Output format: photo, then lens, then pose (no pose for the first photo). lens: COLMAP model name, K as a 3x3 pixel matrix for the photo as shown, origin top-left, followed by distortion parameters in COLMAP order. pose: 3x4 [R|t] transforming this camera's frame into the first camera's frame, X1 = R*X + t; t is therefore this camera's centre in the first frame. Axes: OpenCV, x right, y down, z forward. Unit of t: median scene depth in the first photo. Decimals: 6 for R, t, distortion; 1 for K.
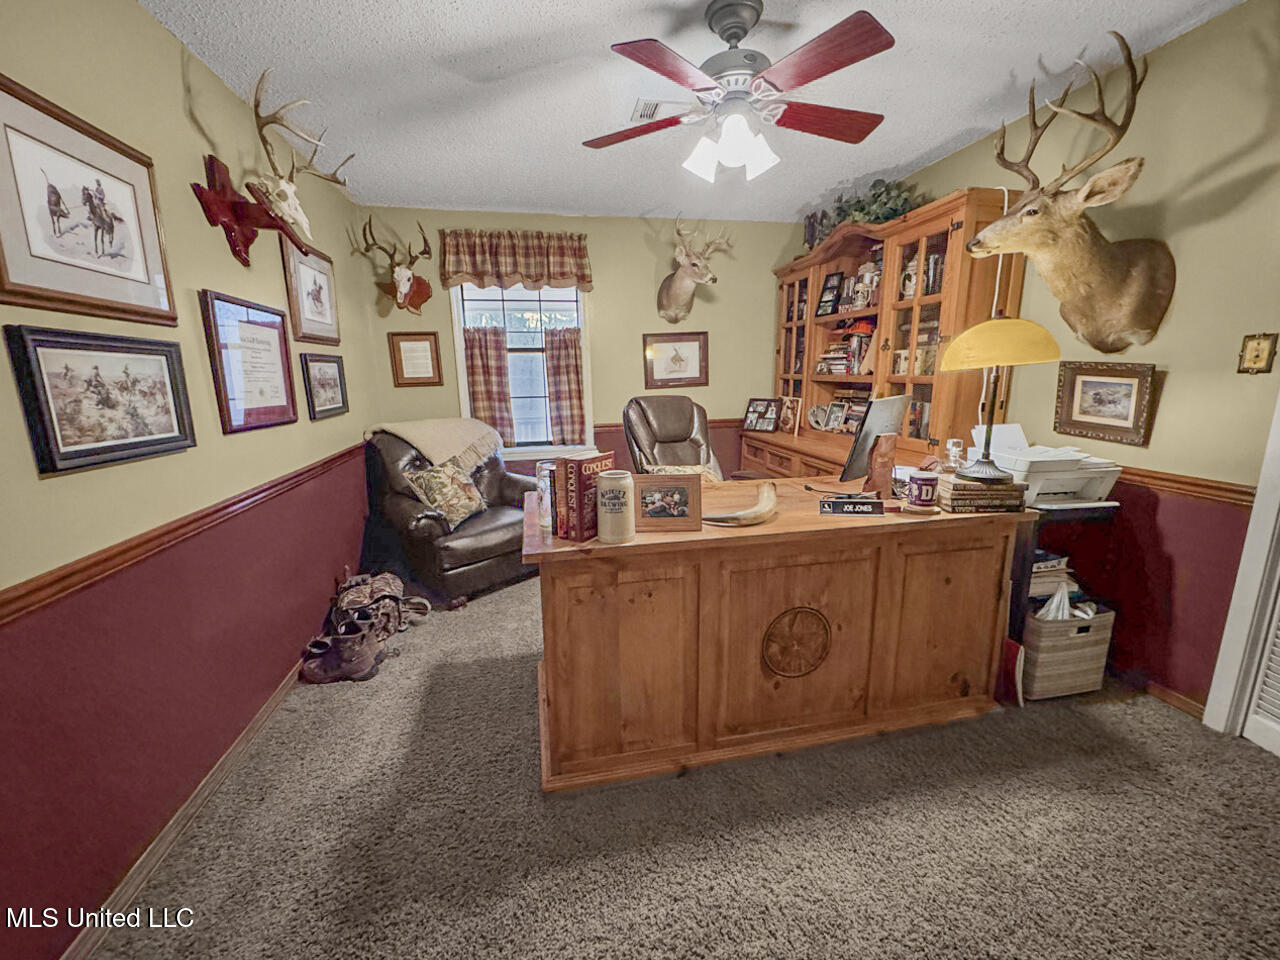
lens RADIAL K [[518.0, 0, 642.3], [0, 518.0, 478.7], [0, 0, 1]] dist [-0.004619, 0.000205]
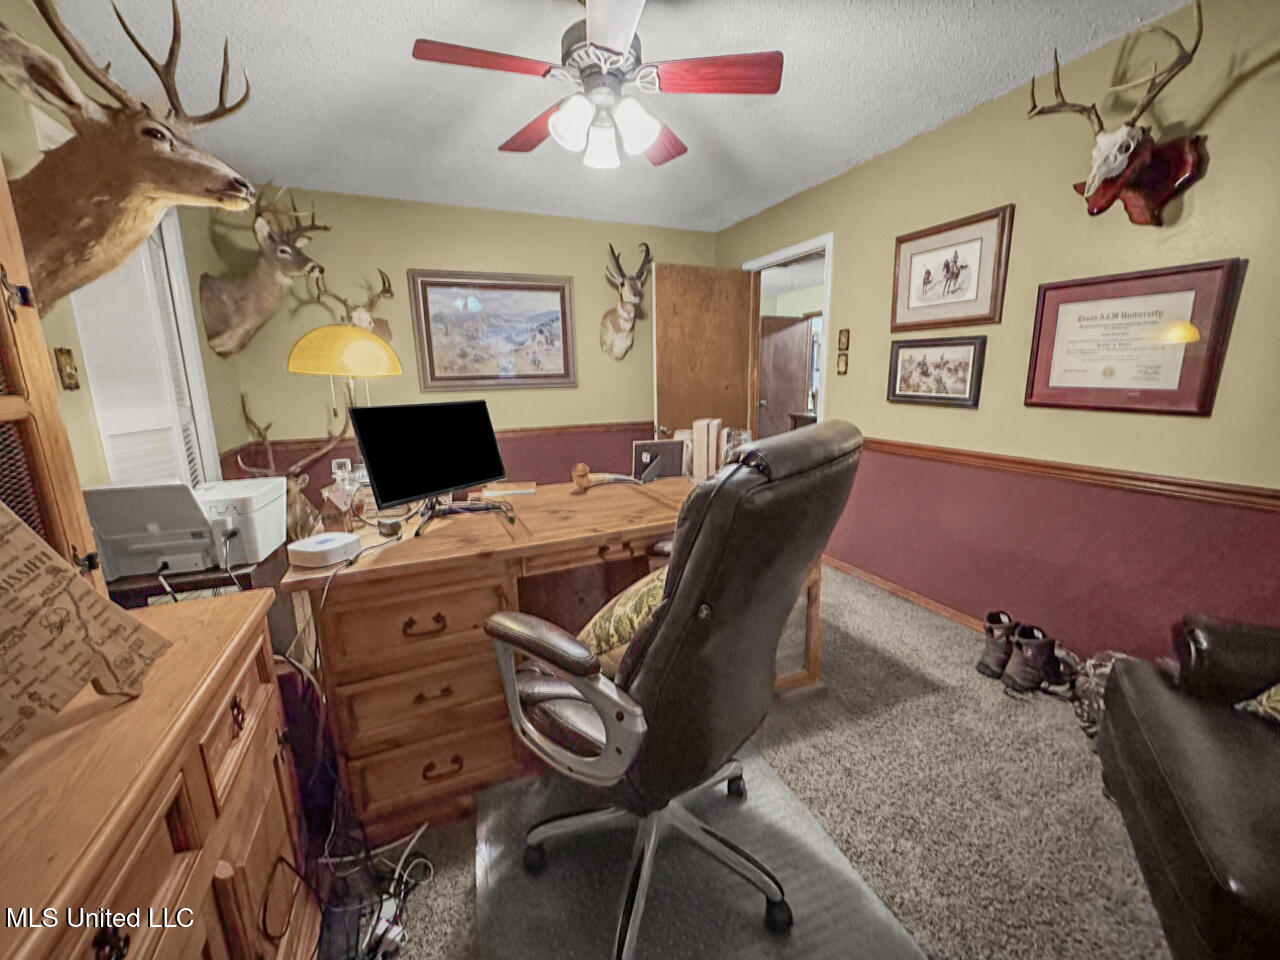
lens RADIAL K [[518.0, 0, 640.2], [0, 518.0, 478.9], [0, 0, 1]] dist [-0.004619, 0.000205]
pose [[-0.978041, 0.072929, -0.195237, 0.432906], [-0.009193, 0.920770, 0.389998, -0.527842], [0.208210, 0.383229, -0.899880, 2.652149]]
